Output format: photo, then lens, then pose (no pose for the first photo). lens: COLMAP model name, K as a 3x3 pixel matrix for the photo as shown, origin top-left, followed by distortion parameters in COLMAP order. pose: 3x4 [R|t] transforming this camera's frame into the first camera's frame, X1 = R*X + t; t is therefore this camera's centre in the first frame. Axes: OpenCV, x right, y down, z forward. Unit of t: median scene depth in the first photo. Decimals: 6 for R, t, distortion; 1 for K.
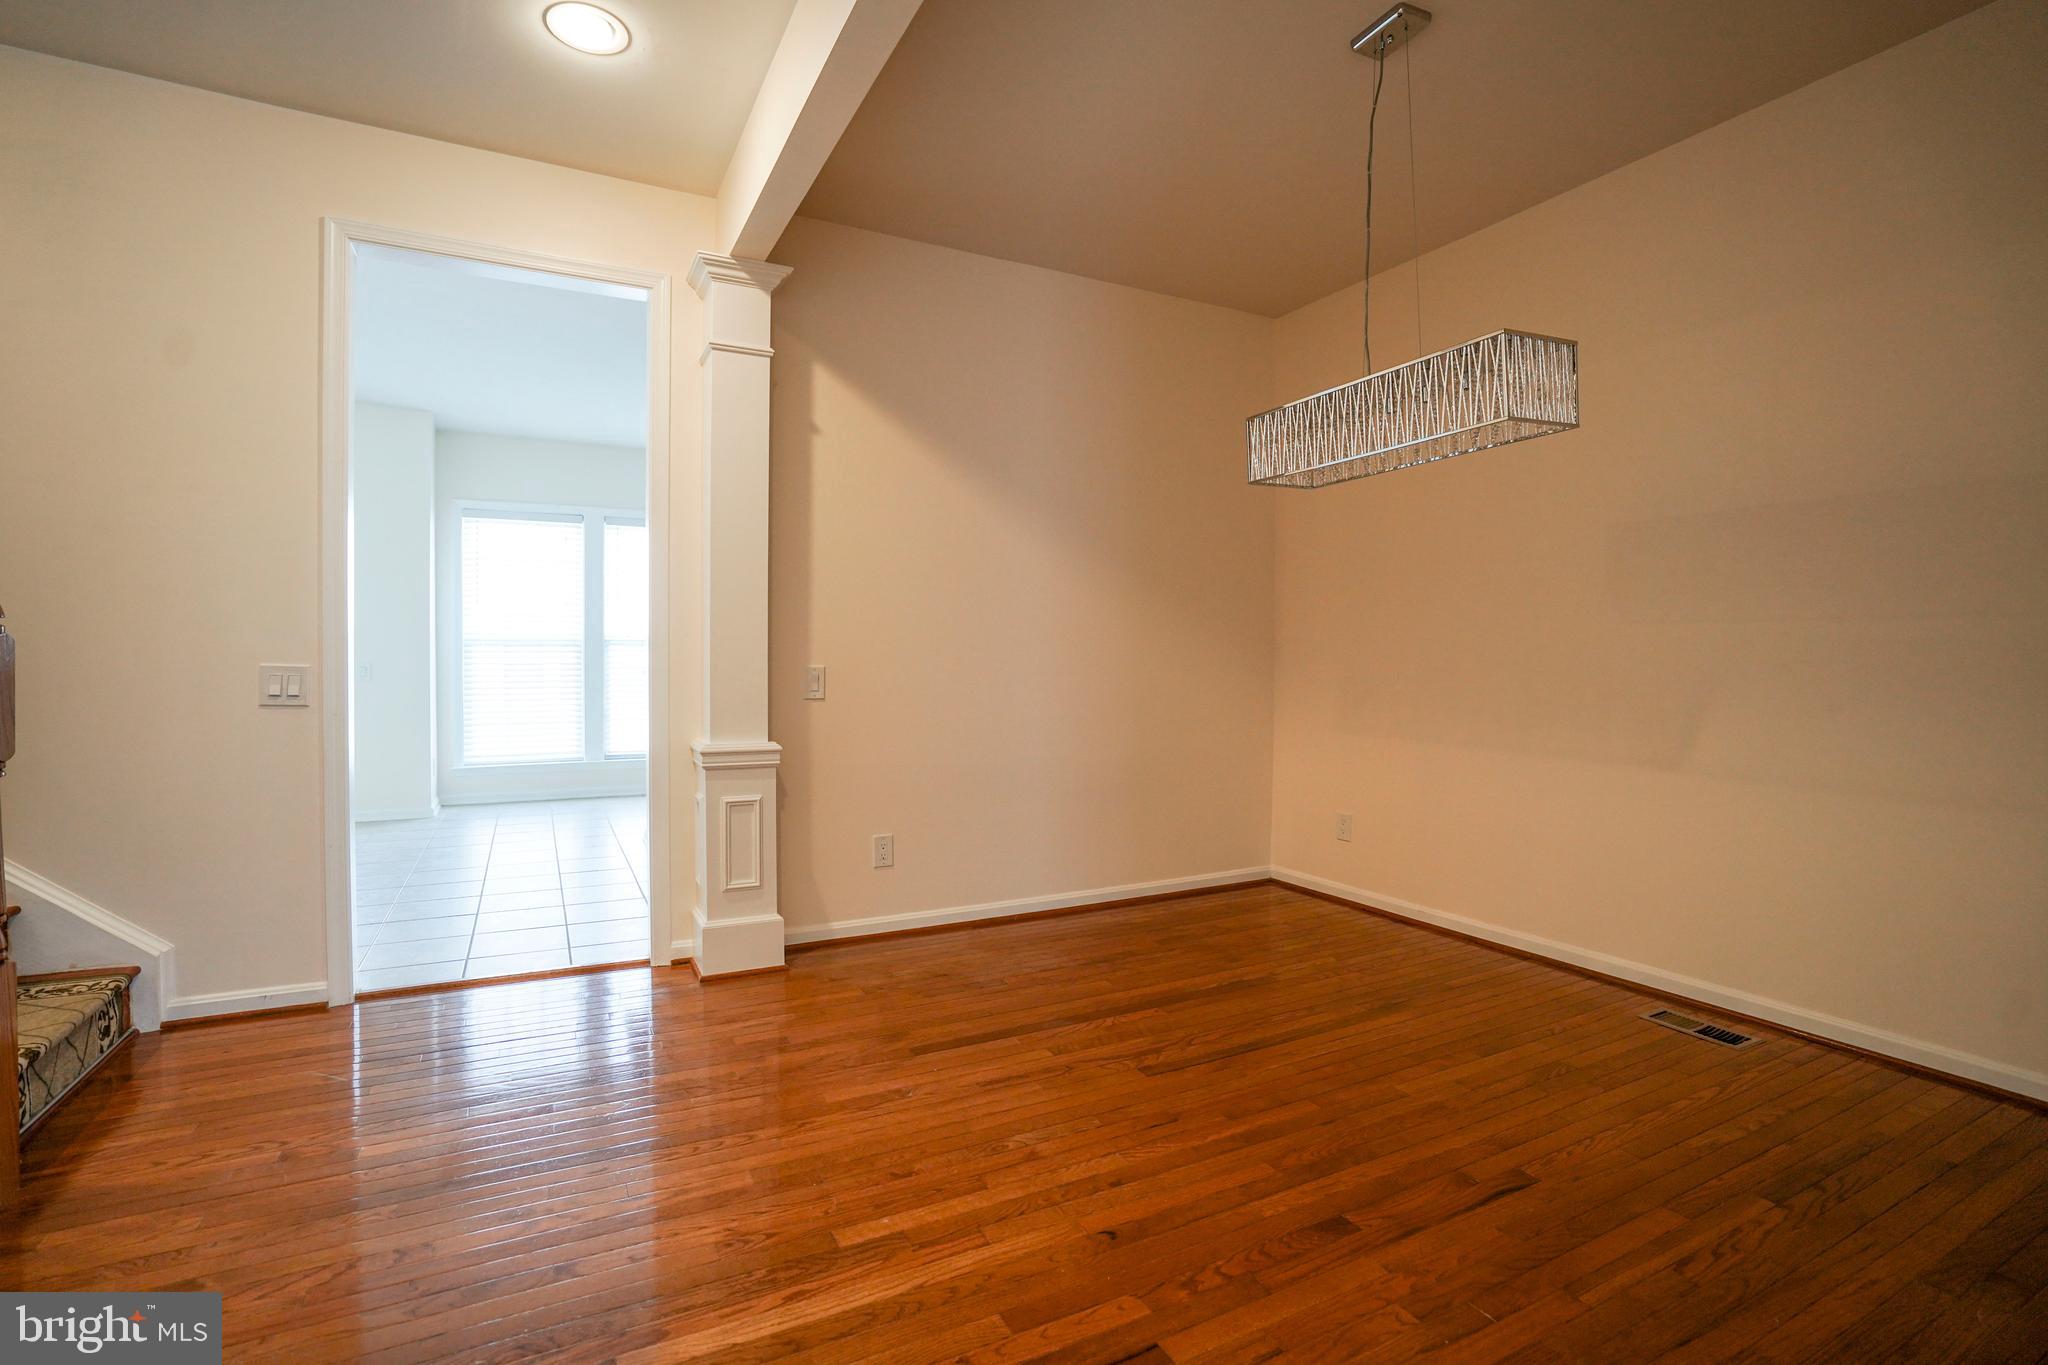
lens RADIAL K [[943.7, 0, 1018.9], [0, 943.7, 669.3], [0, 0, 1]] dist [-0.047234, 0.013304]
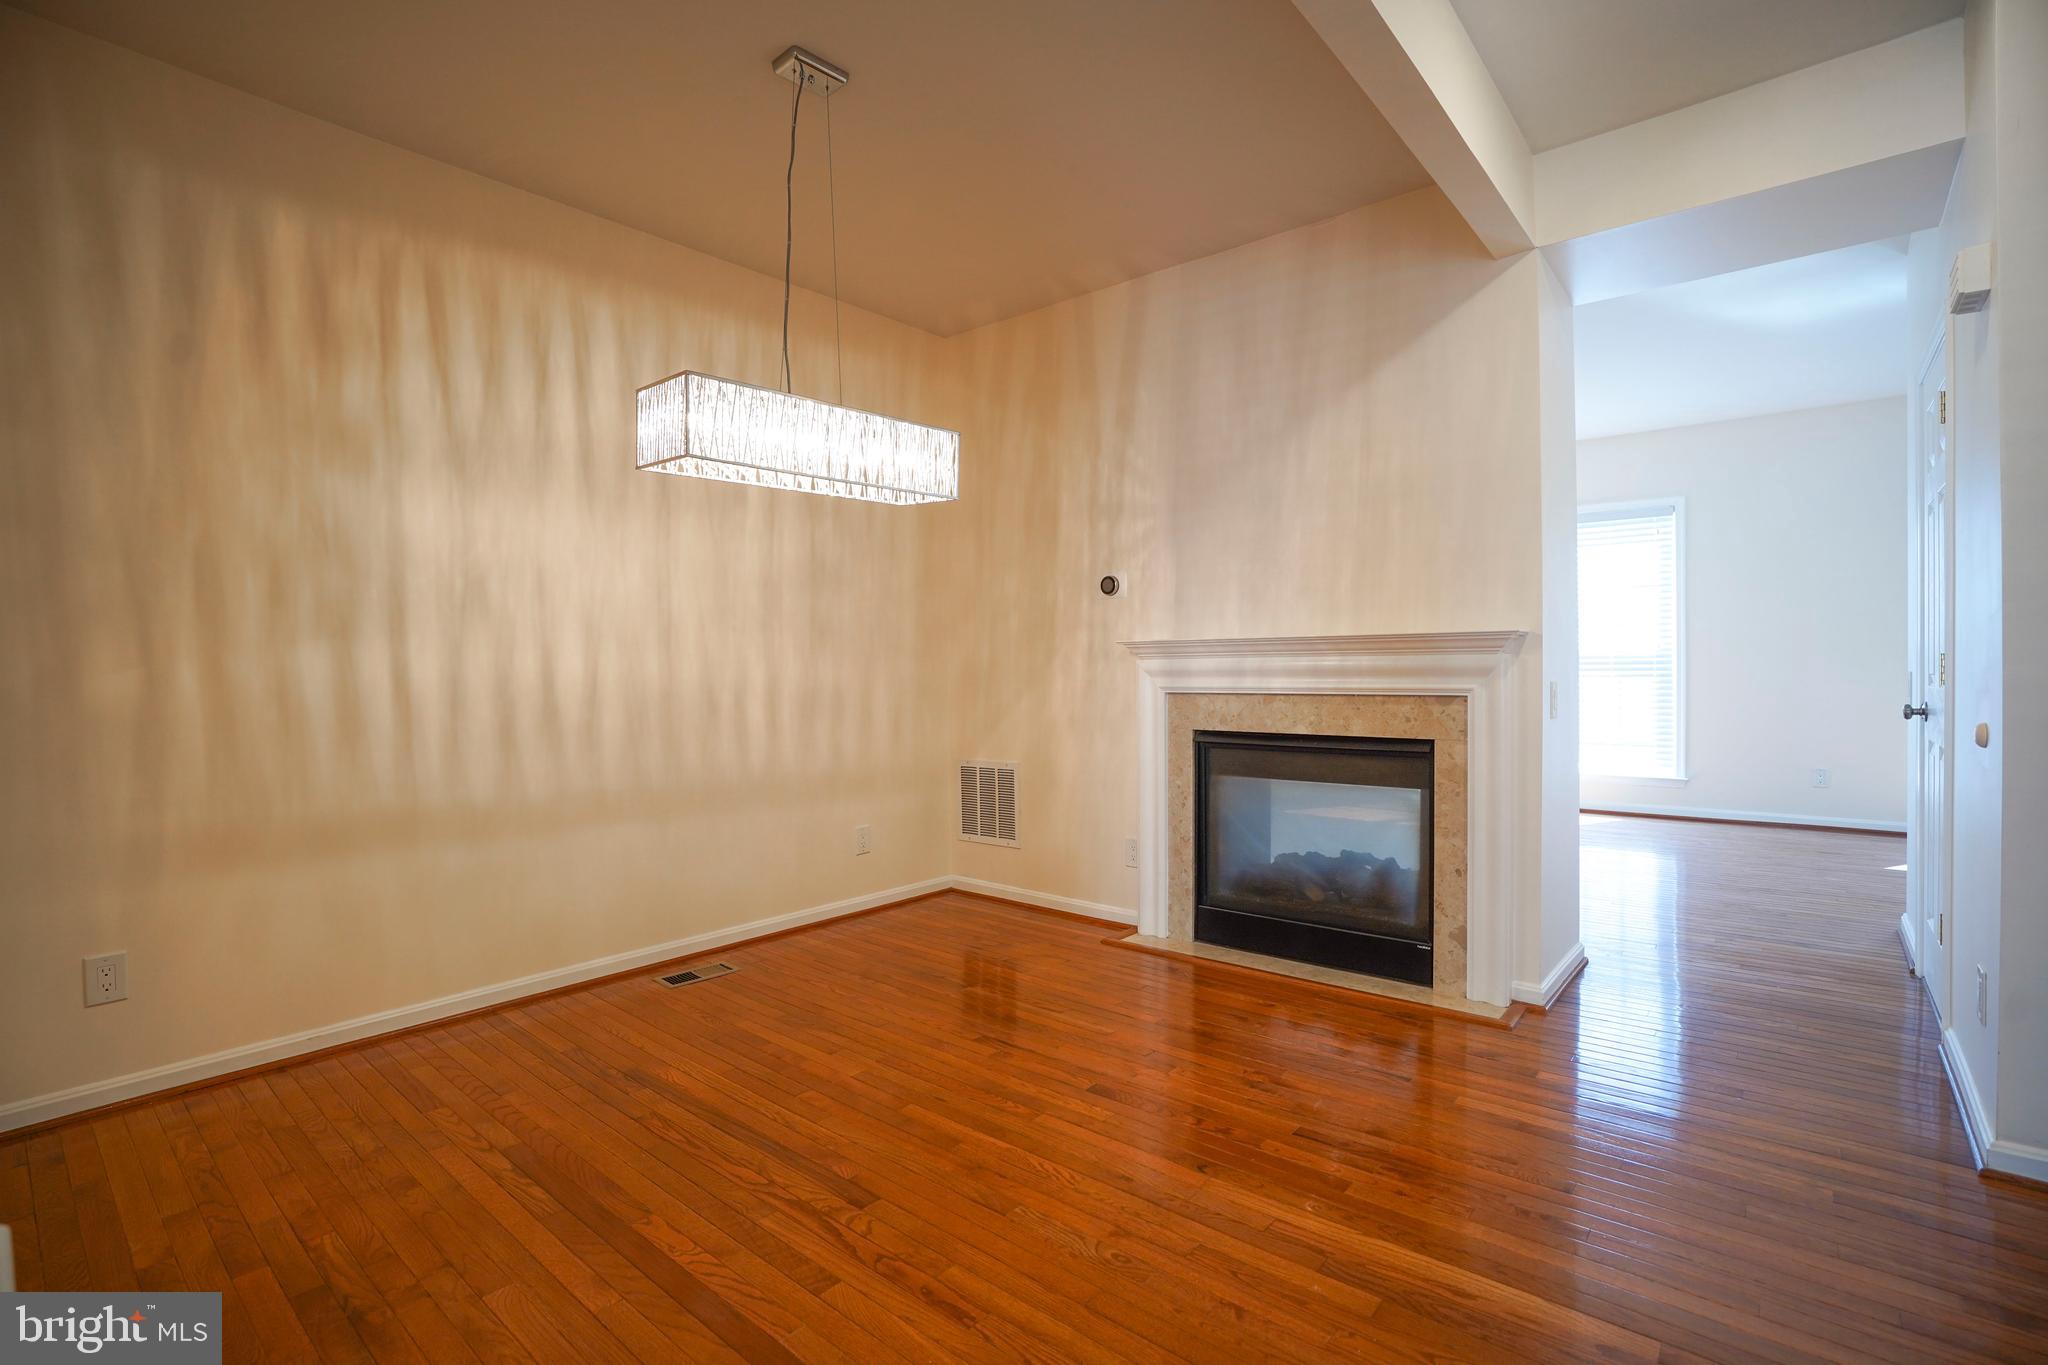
lens RADIAL K [[943.7, 0, 1026.3], [0, 943.7, 680.1], [0, 0, 1]] dist [-0.047234, 0.013304]
pose [[-0.372393, -0.015635, 0.927944, -0.746514], [0.022814, 0.999402, 0.025995, -0.032188], [-0.927795, 0.030850, -0.371813, 1.352812]]
